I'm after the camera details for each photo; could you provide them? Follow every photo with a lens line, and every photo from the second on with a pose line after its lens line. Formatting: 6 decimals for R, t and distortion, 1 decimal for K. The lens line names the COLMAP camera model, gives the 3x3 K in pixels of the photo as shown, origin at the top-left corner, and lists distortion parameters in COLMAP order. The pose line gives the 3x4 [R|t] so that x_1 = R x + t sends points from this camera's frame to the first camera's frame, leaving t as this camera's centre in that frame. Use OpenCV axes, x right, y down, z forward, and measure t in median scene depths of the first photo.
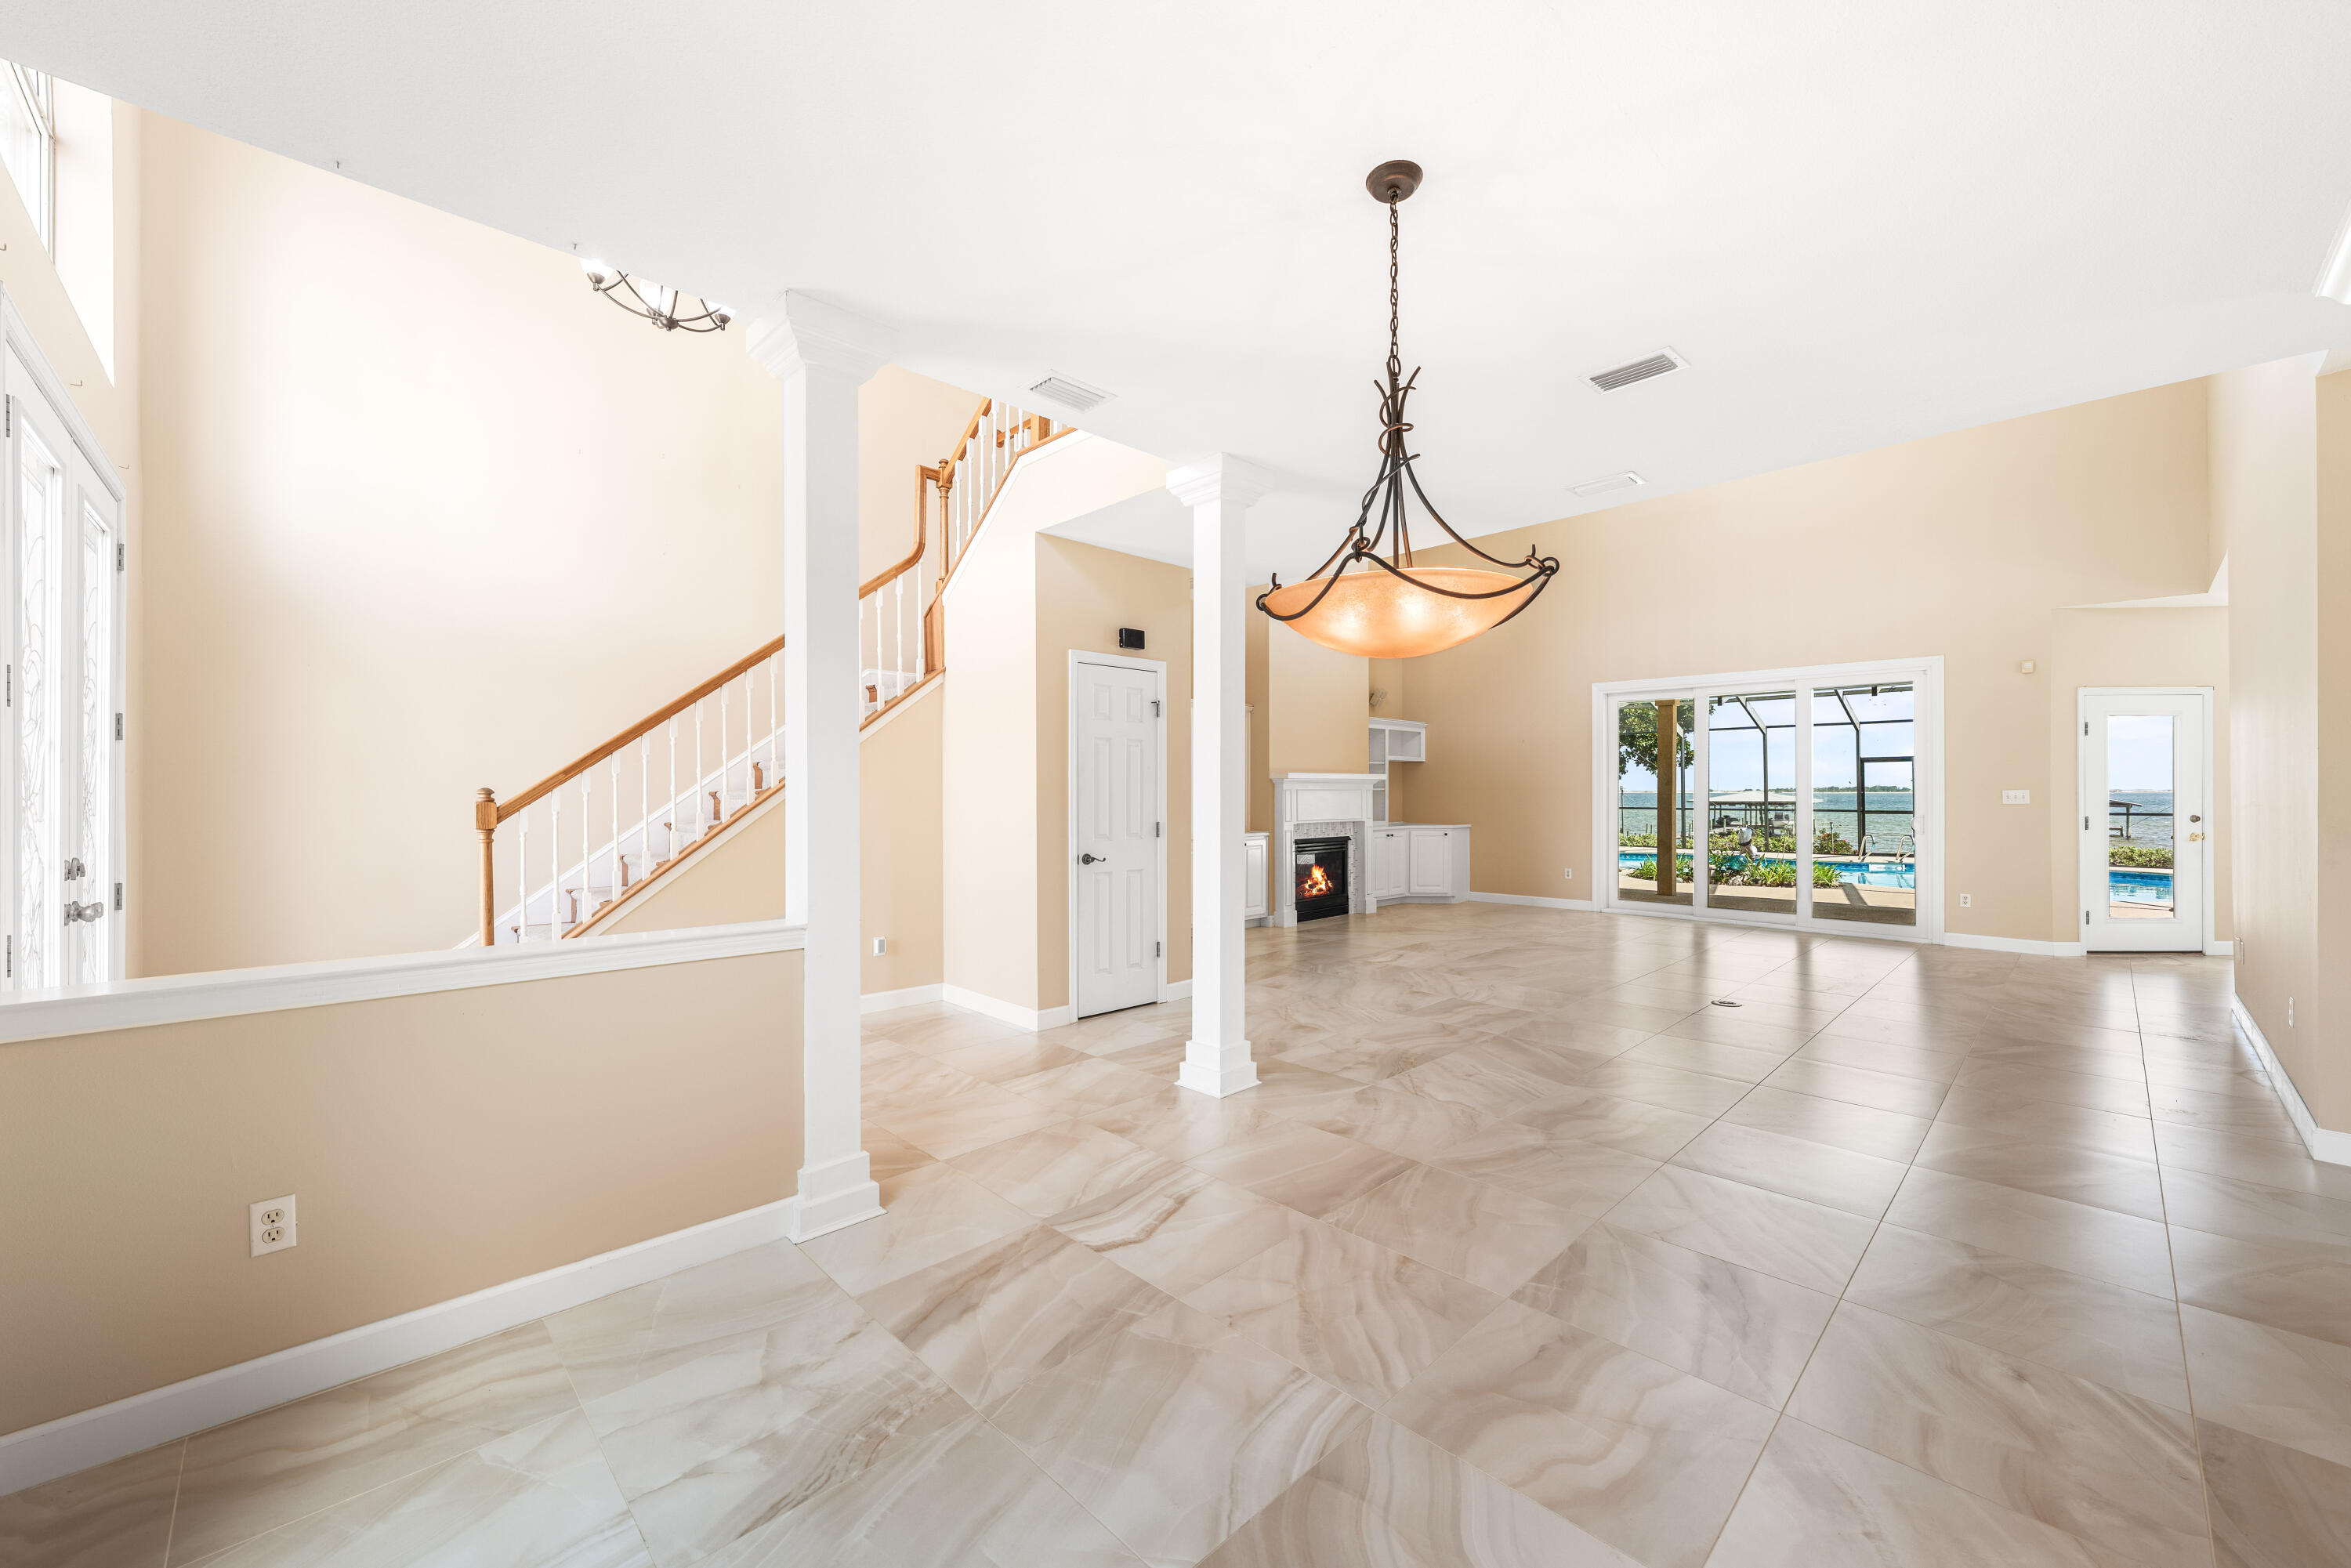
lens RADIAL K [[902.2, 0, 1172.0], [0, 902.2, 791.3], [0, 0, 1]] dist [-0.001690, -0.000166]
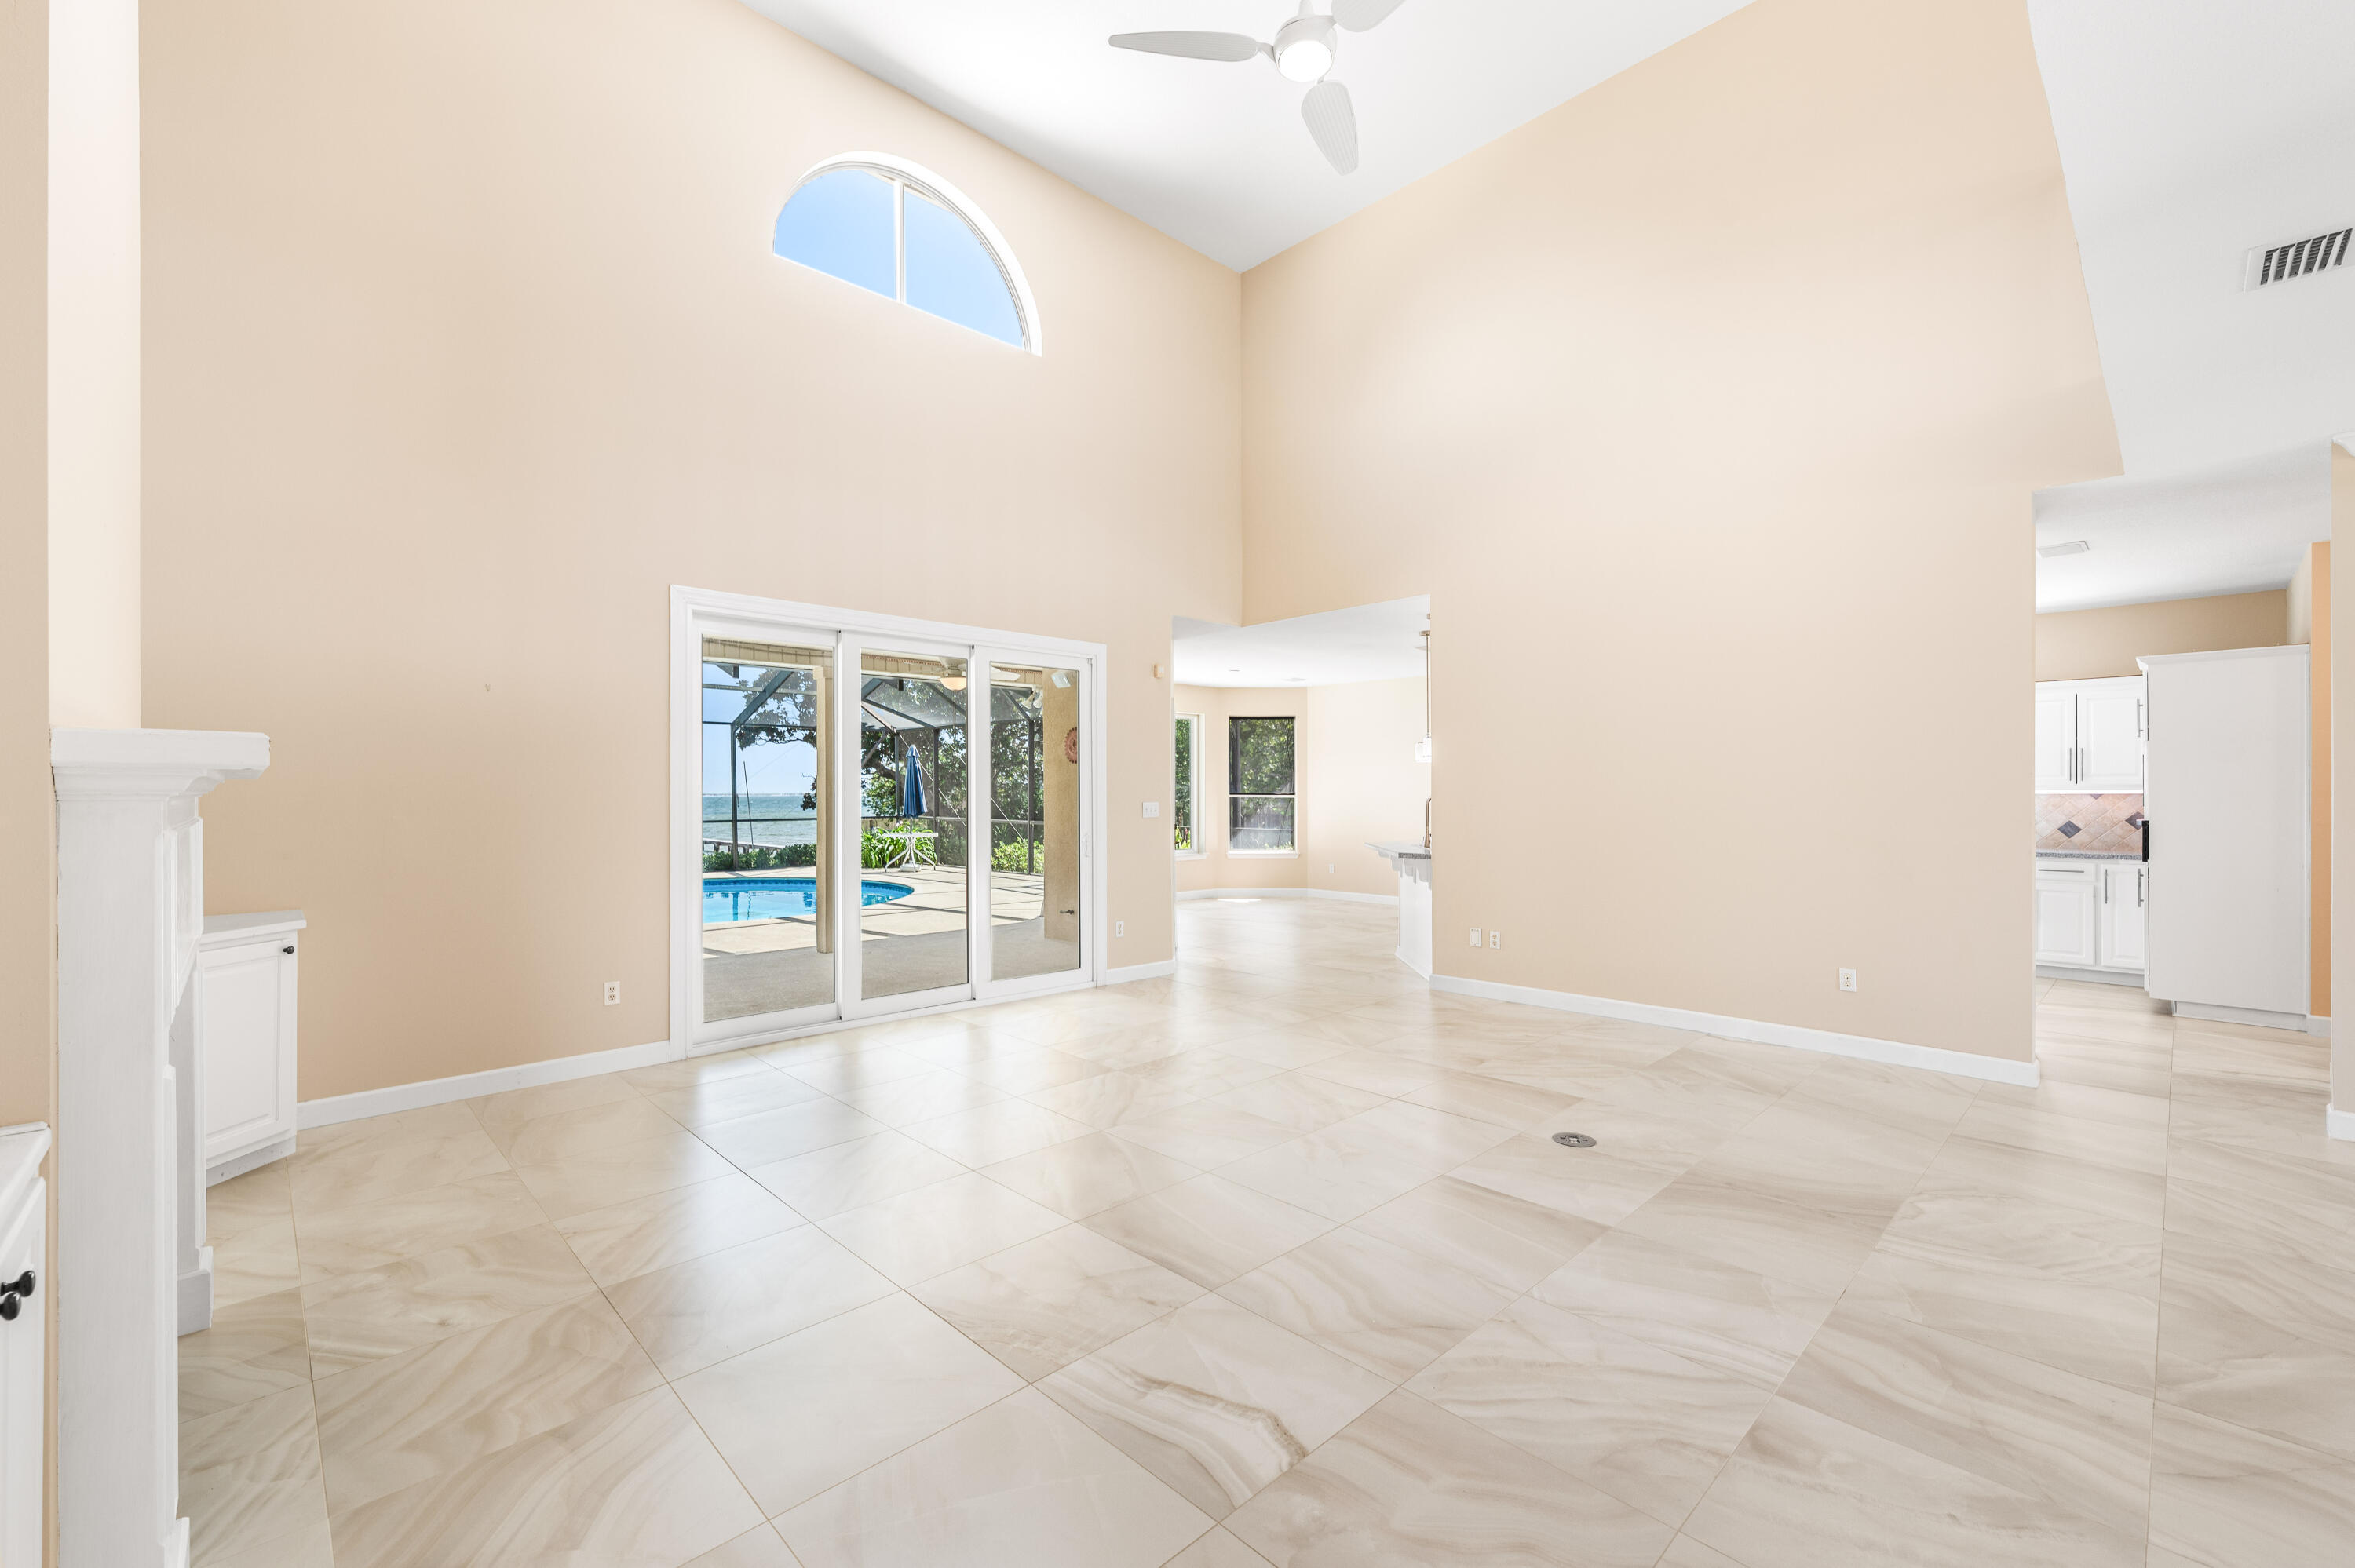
lens RADIAL K [[968.5, 0, 1178.1], [0, 968.5, 780.3], [0, 0, 1]] dist [-0.000024, -0.000304]
pose [[-0.001217, 0.015763, 0.999875, -0.046208], [0.004651, 0.999865, -0.015758, -0.006397], [-0.999988, 0.004632, -0.001290, 0.739501]]
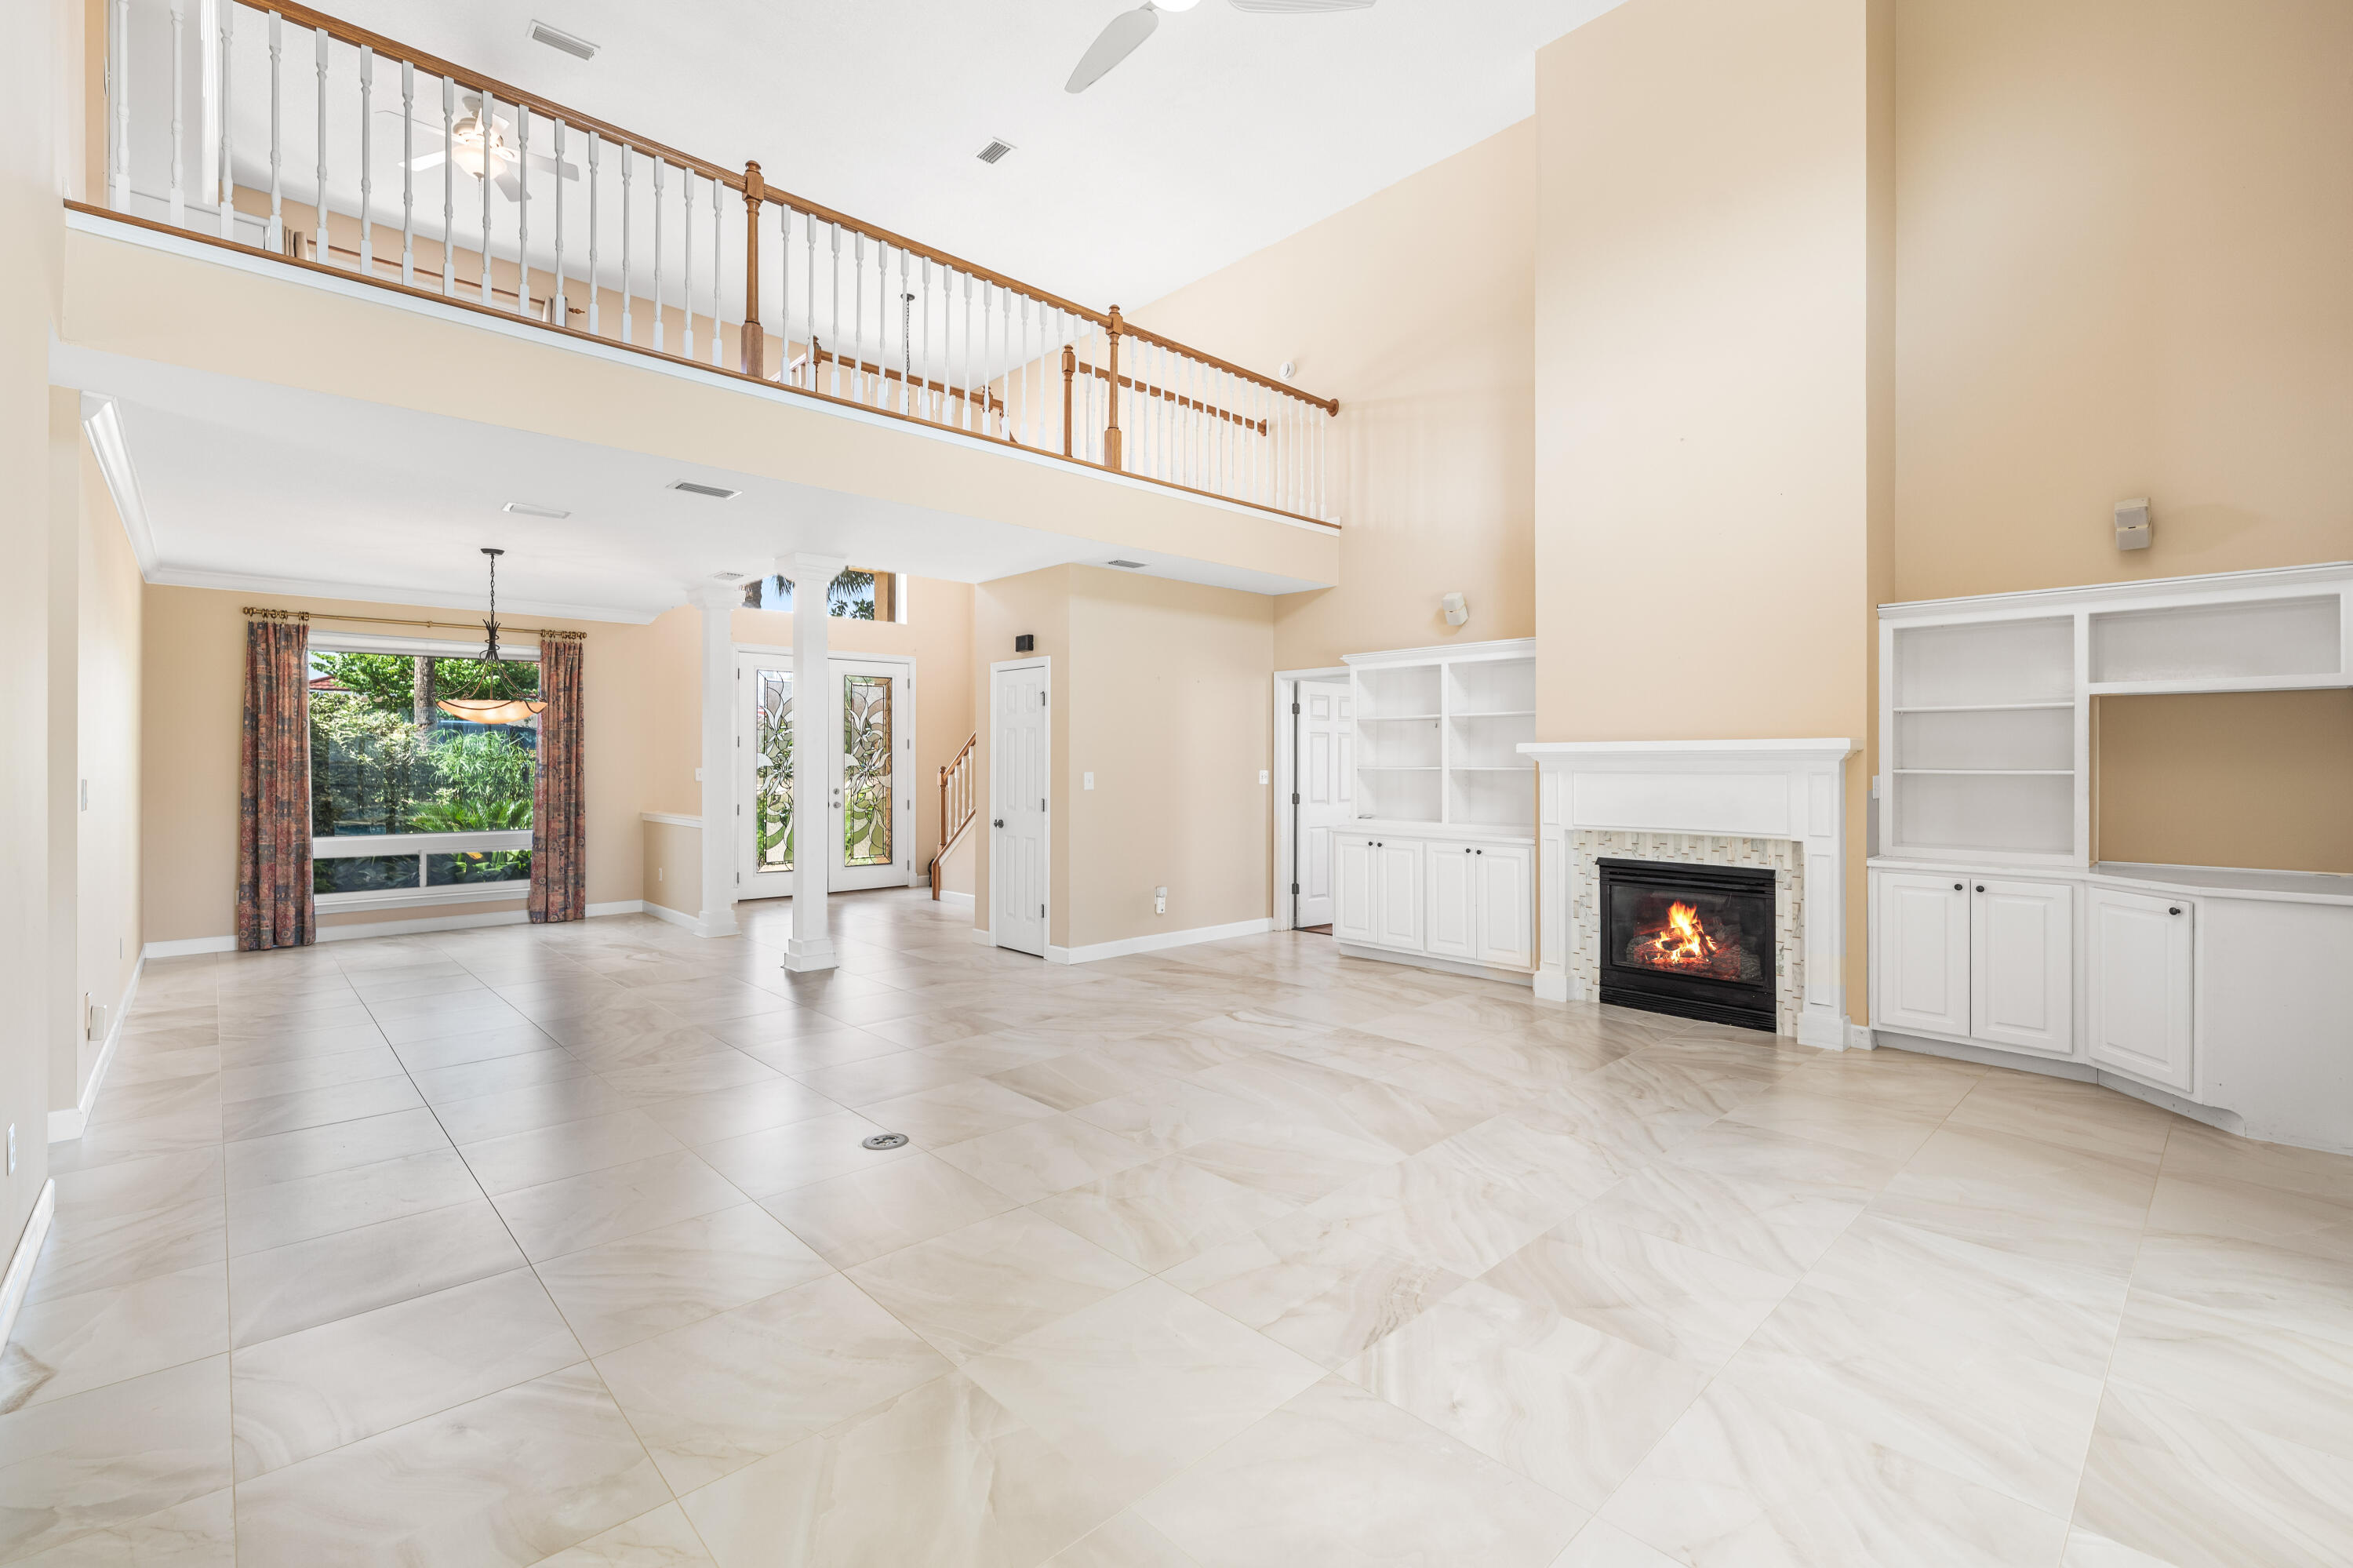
lens RADIAL K [[1024.1, 0, 1175.8], [0, 1024.1, 761.7], [0, 0, 1]] dist [0.000375, 0.000128]
pose [[-0.012692, 0.001046, -0.999919, 0.741445], [-0.000232, 0.999999, 0.001049, -0.007898], [0.999919, 0.000245, -0.012691, 0.691734]]
